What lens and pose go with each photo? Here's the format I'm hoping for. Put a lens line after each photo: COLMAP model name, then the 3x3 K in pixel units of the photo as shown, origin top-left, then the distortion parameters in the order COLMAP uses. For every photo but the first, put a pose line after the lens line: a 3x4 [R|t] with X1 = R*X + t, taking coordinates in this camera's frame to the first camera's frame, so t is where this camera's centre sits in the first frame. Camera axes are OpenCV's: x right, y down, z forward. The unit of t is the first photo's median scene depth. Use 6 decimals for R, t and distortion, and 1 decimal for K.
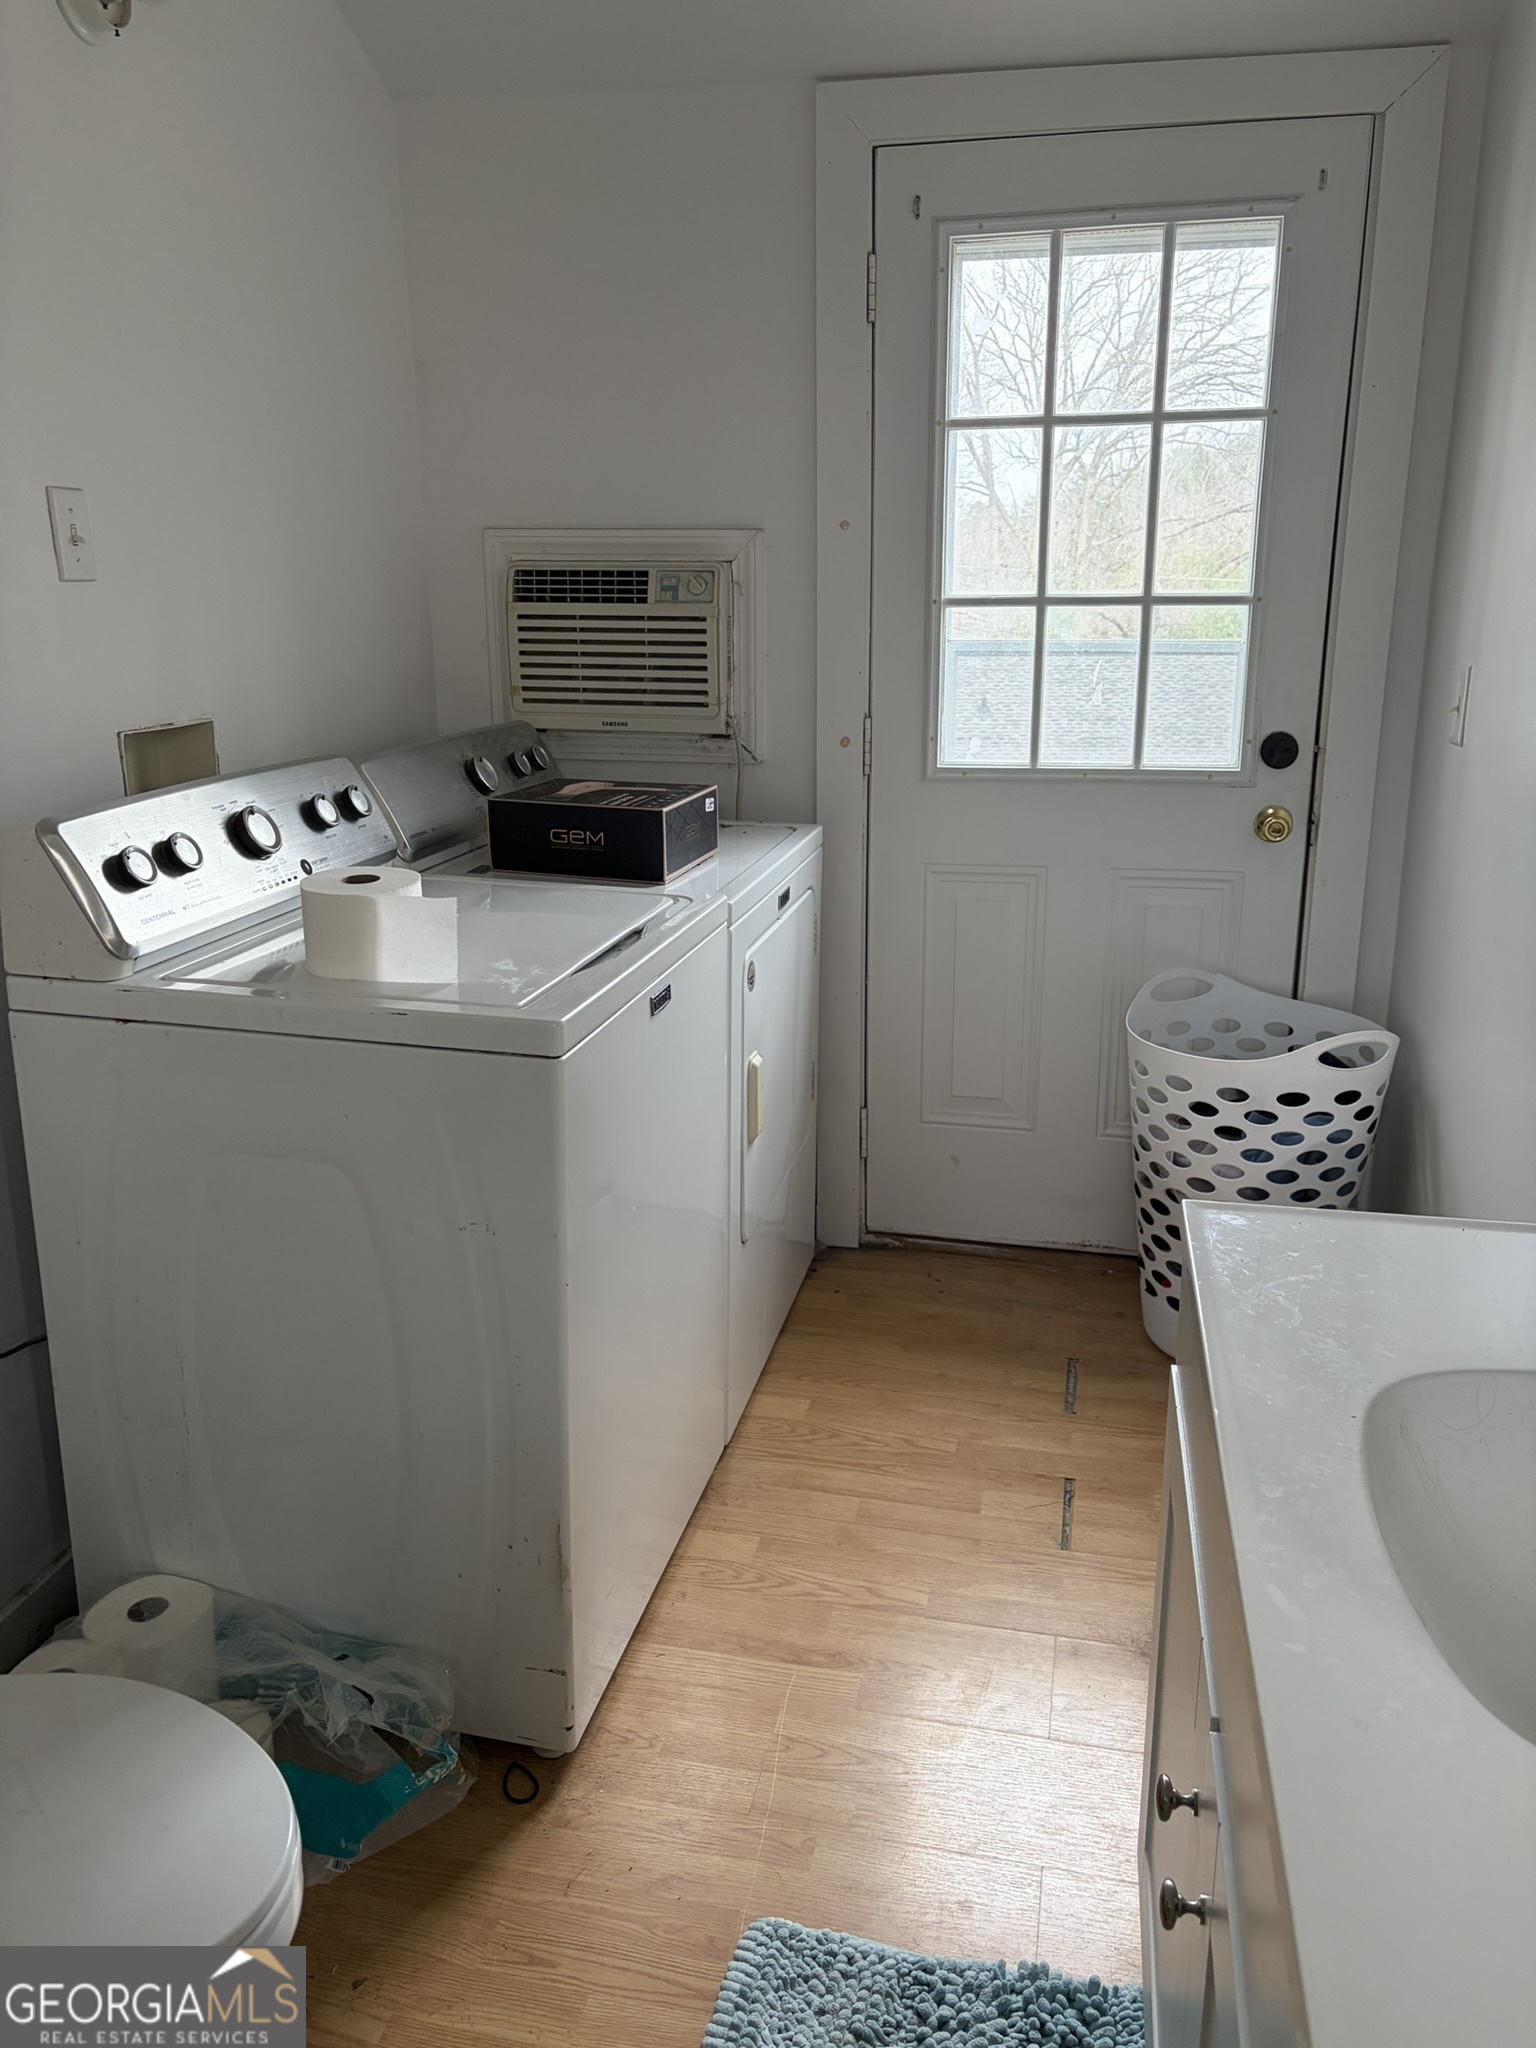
lens RADIAL K [[1553.8, 0, 768.0], [0, 1553.8, 1024.0], [0, 0, 1]] dist [0.011949, -0.004133]
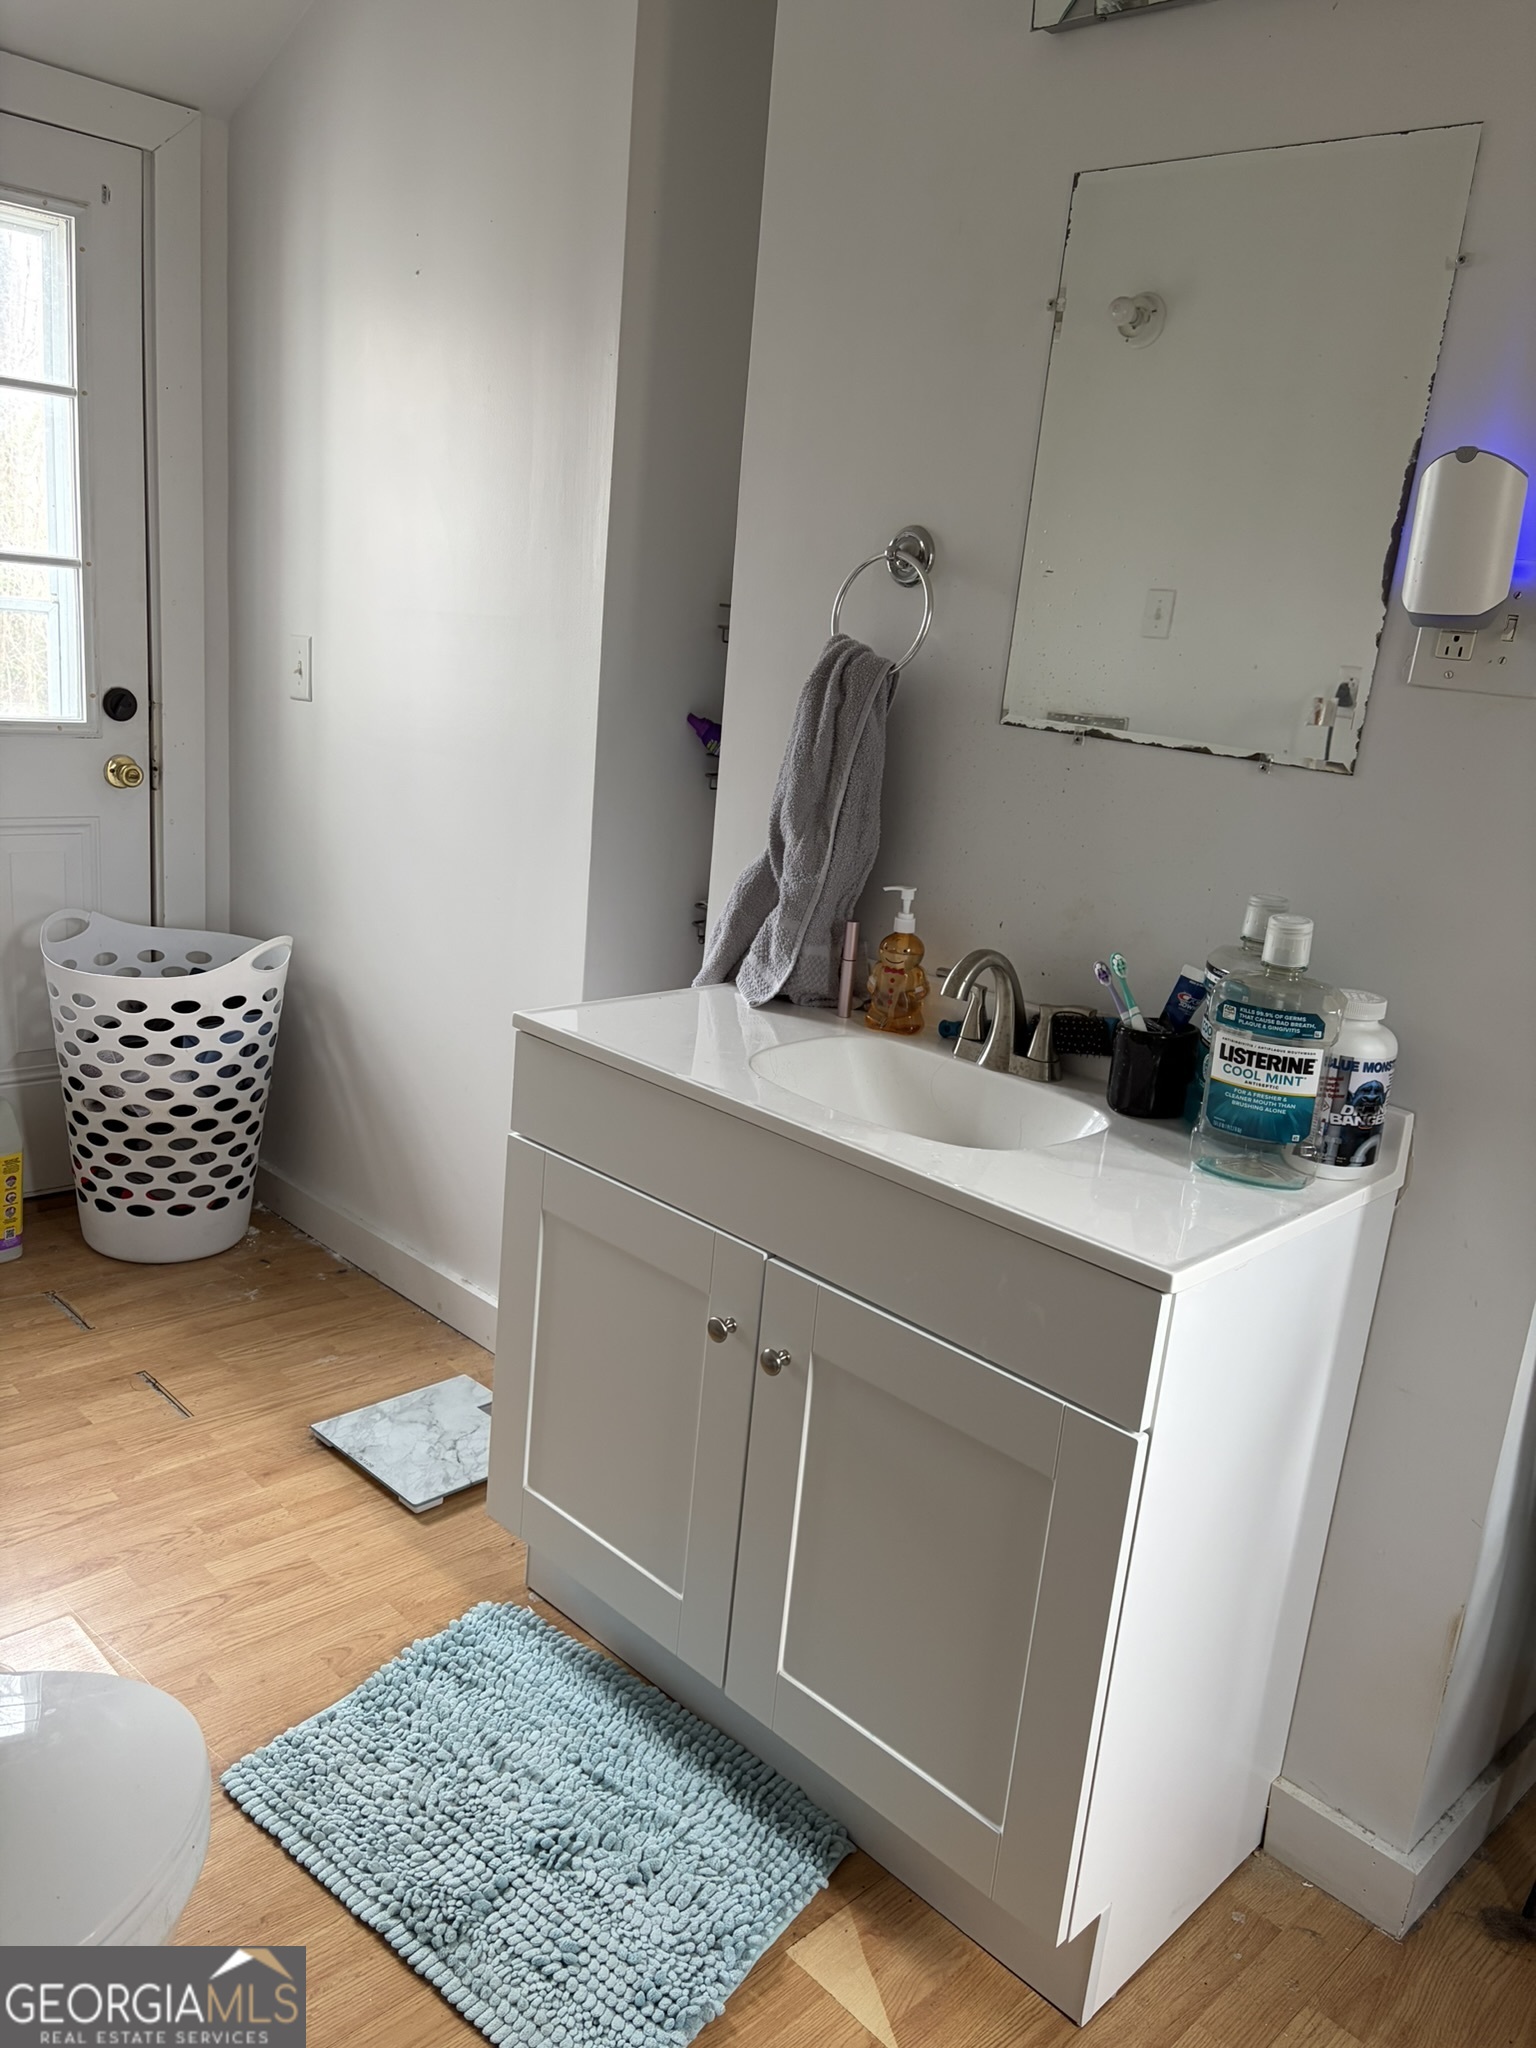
lens RADIAL K [[1553.8, 0, 768.0], [0, 1553.8, 1024.0], [0, 0, 1]] dist [0.011949, -0.004133]
pose [[0.558067, -0.159203, 0.814381, -0.388284], [0.142443, 0.985234, 0.094991, 0.010157], [-0.817478, 0.062992, 0.572504, 0.000564]]
